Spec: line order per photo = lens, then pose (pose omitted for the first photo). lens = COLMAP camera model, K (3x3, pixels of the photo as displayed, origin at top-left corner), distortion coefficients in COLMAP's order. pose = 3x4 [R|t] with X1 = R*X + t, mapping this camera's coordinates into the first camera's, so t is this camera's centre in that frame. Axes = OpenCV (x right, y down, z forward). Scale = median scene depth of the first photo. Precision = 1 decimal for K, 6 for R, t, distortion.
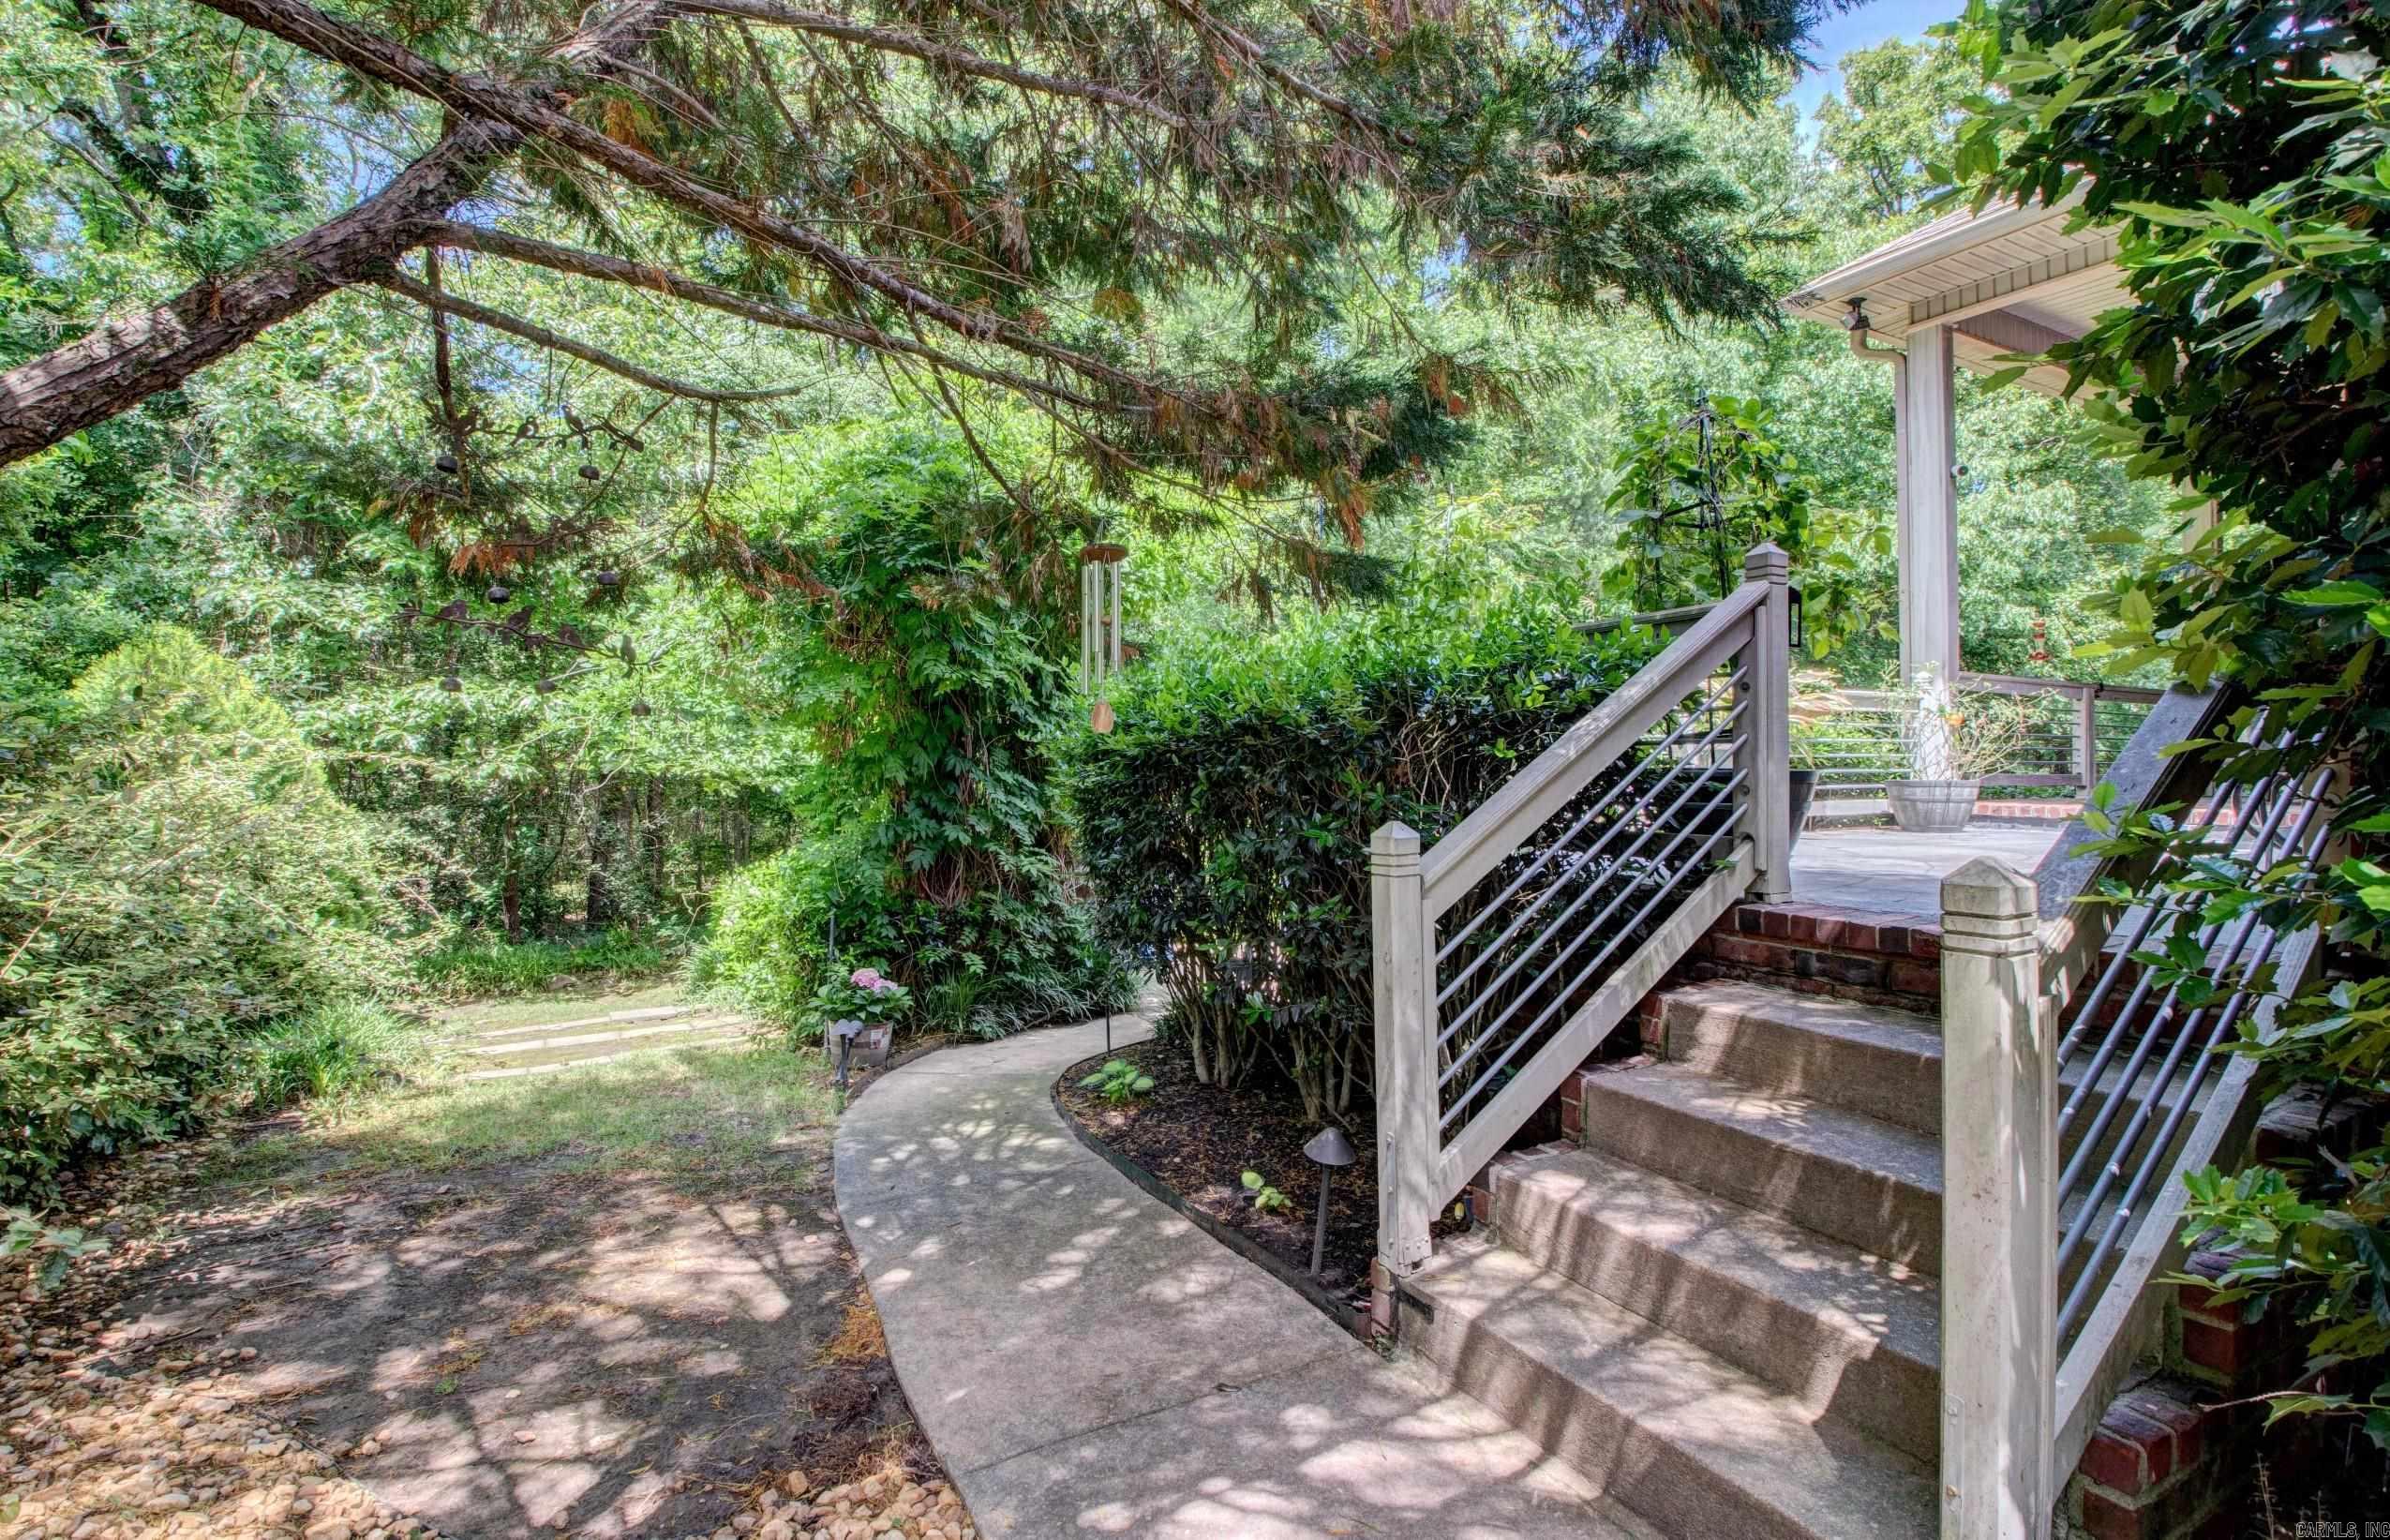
lens RADIAL K [[1121.6, 0, 1192.4], [0, 1121.6, 761.2], [0, 0, 1]] dist [0.011731, -0.027211]
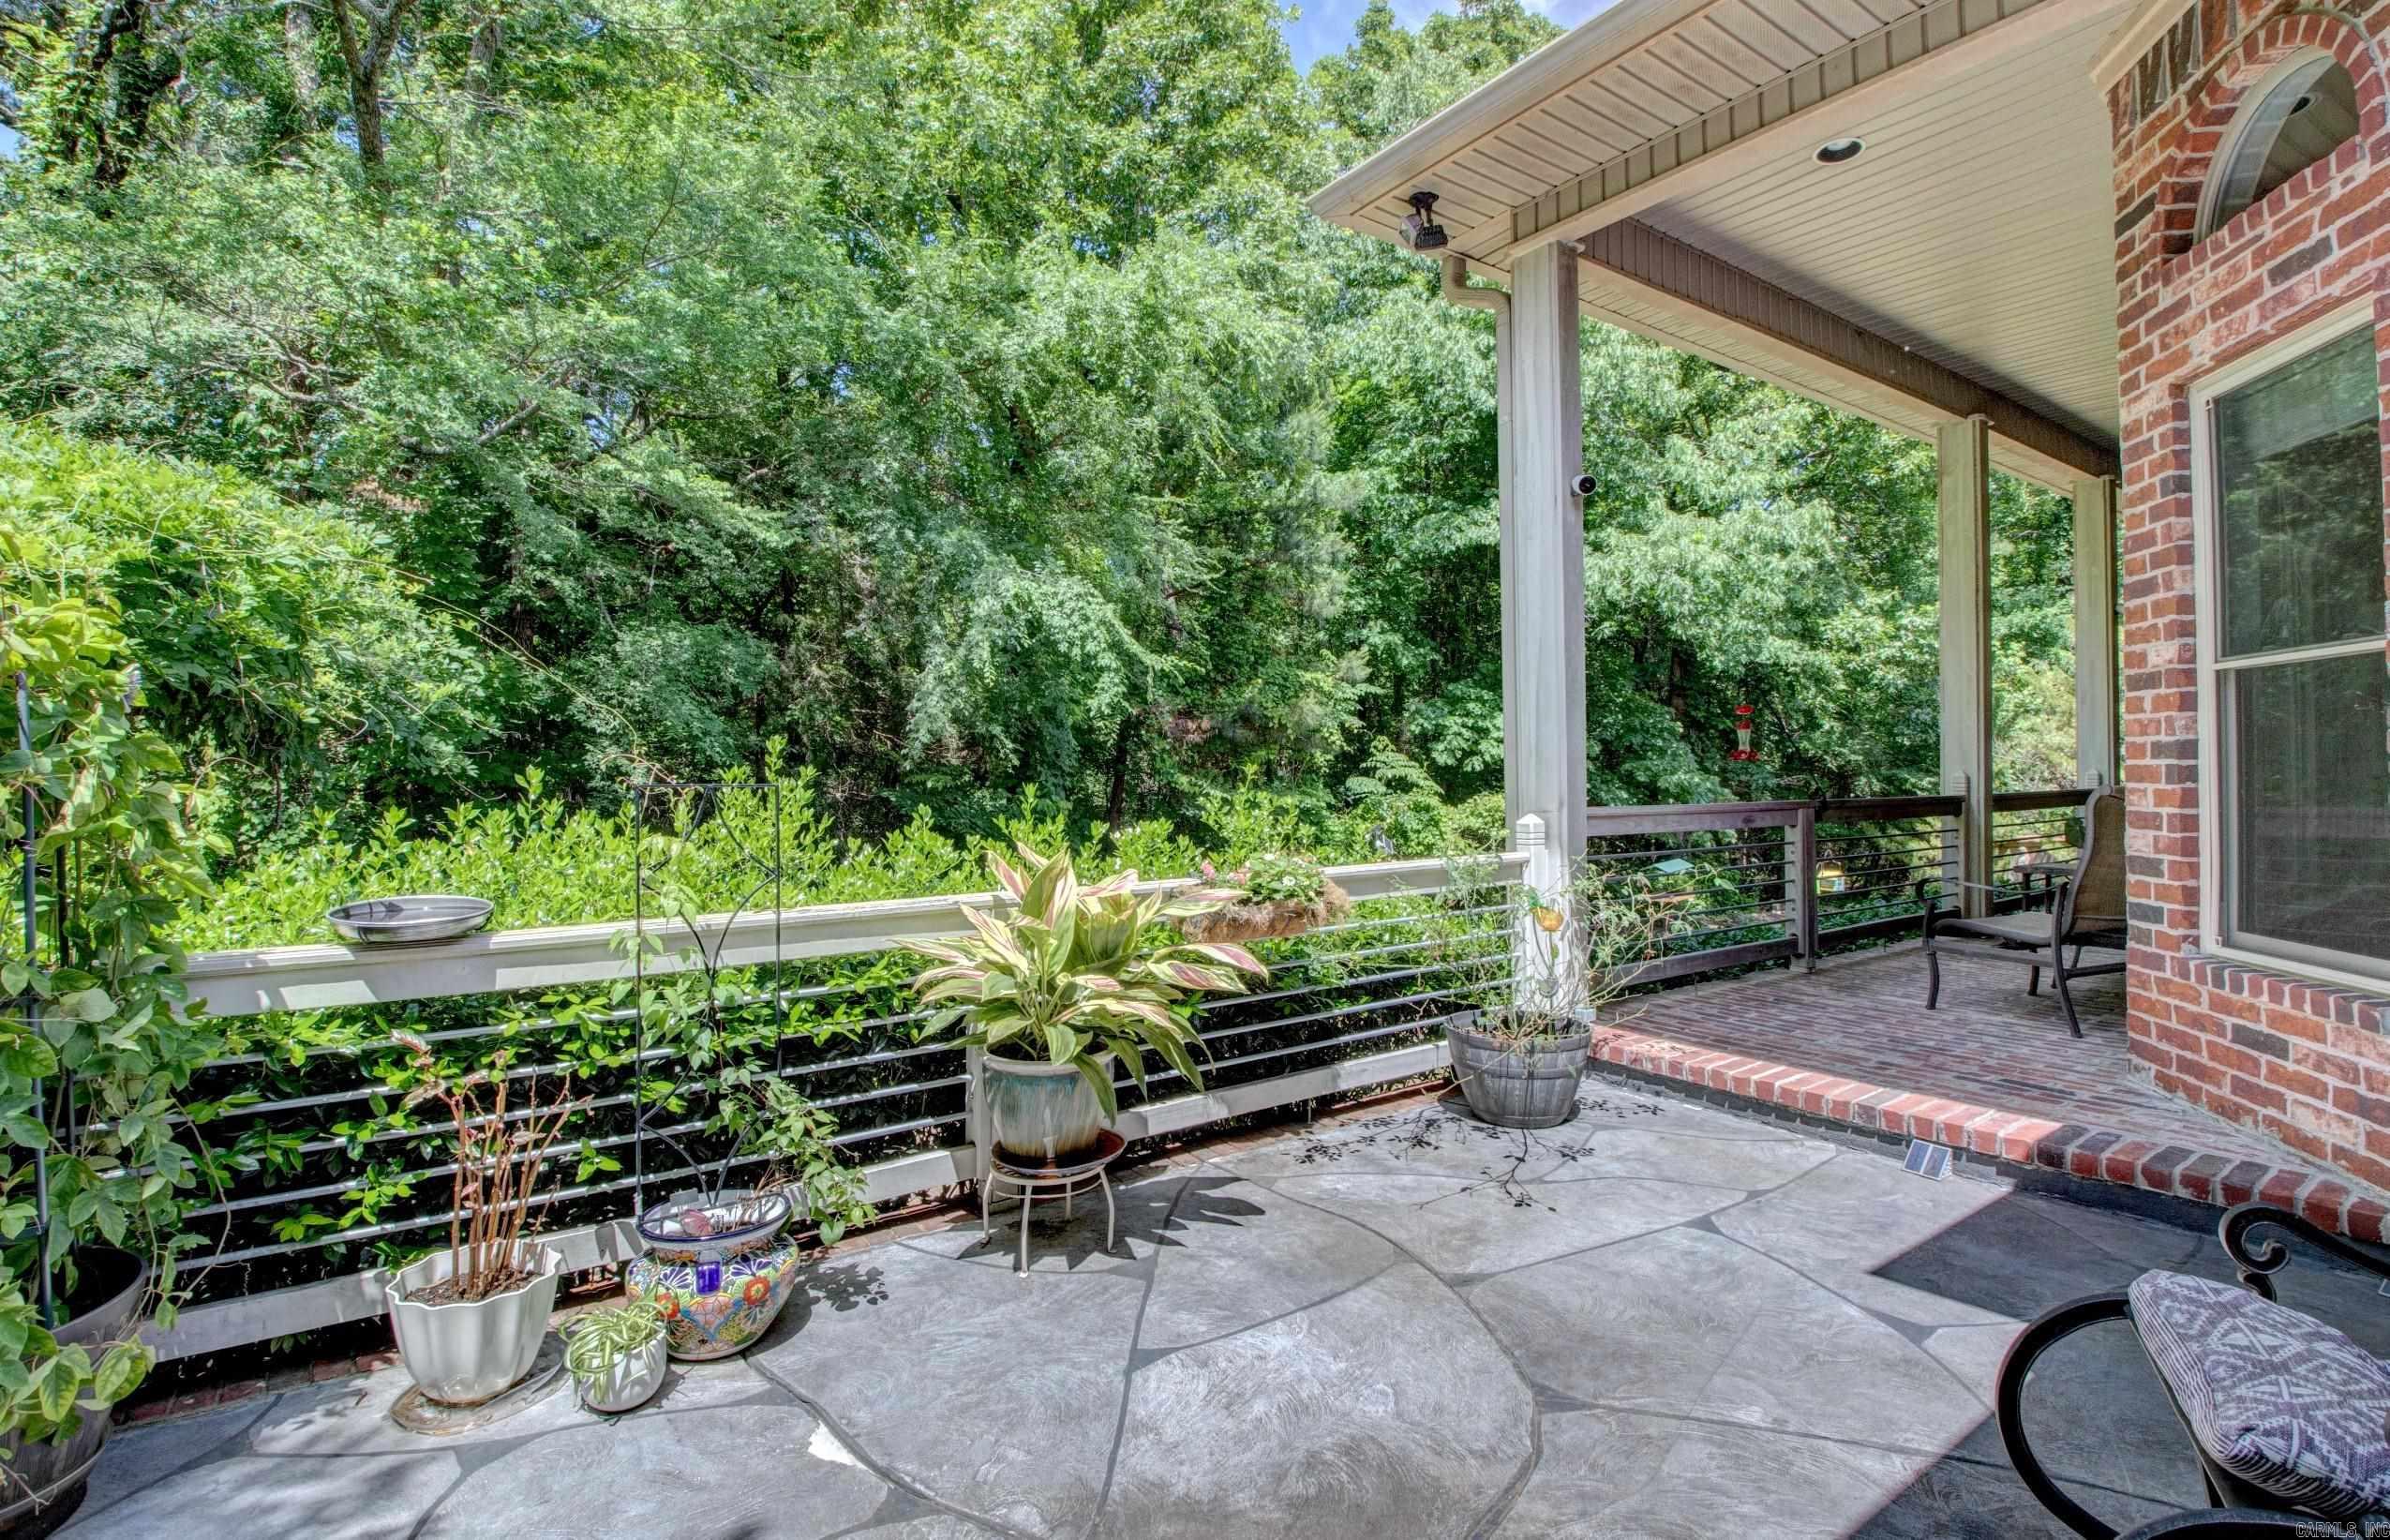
lens RADIAL K [[1121.6, 0, 1192.4], [0, 1121.6, 761.2], [0, 0, 1]] dist [0.011731, -0.027211]
pose [[0.992130, -0.003477, 0.125164, 0.162150], [0.003166, 0.999991, 0.002679, -0.045437], [-0.125172, -0.002262, 0.992132, 0.171636]]
